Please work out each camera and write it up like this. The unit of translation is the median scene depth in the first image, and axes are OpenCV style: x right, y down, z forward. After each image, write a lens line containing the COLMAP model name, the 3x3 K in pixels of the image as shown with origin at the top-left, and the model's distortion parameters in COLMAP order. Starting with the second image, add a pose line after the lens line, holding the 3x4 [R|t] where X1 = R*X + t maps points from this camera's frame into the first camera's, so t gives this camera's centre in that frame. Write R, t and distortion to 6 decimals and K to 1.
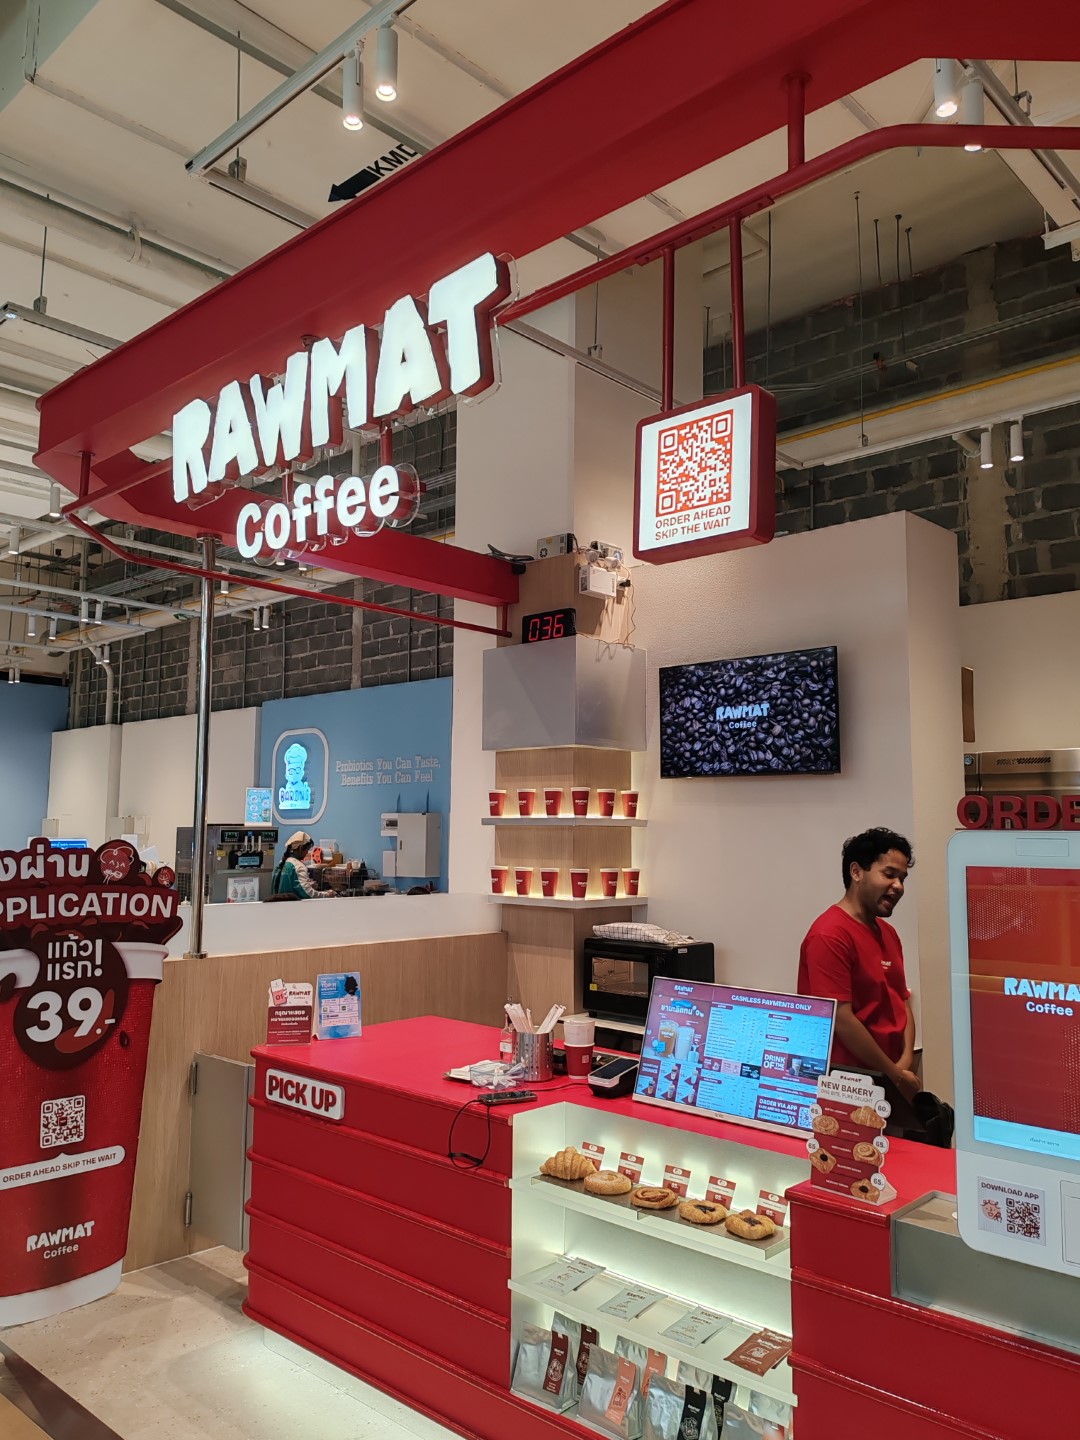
lens RADIAL K [[1092.0, 0, 540.0], [0, 1092.0, 720.0], [0, 0, 1]] dist [0.111896, -0.149269]
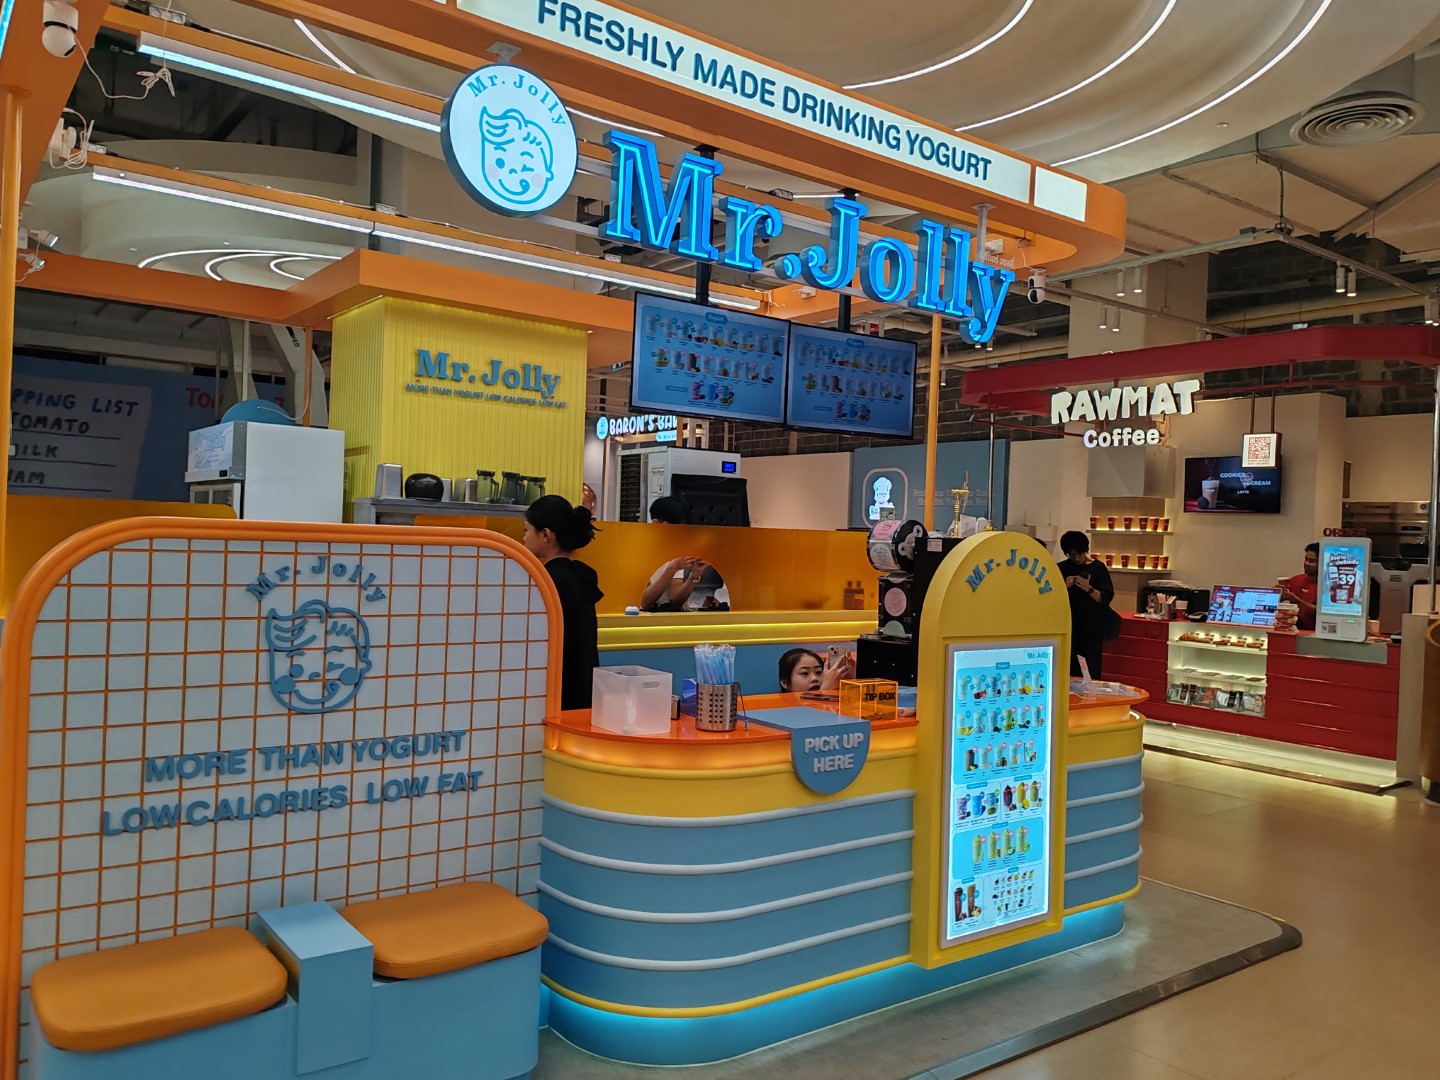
lens RADIAL K [[1092.0, 0, 720.0], [0, 1092.0, 540.0], [0, 0, 1]] dist [0.111896, -0.149269]
pose [[0.984697, 0.028934, -0.171858, -0.410270], [-0.011306, 0.994650, 0.102683, -0.105510], [0.173909, -0.099168, 0.979756, -1.268494]]
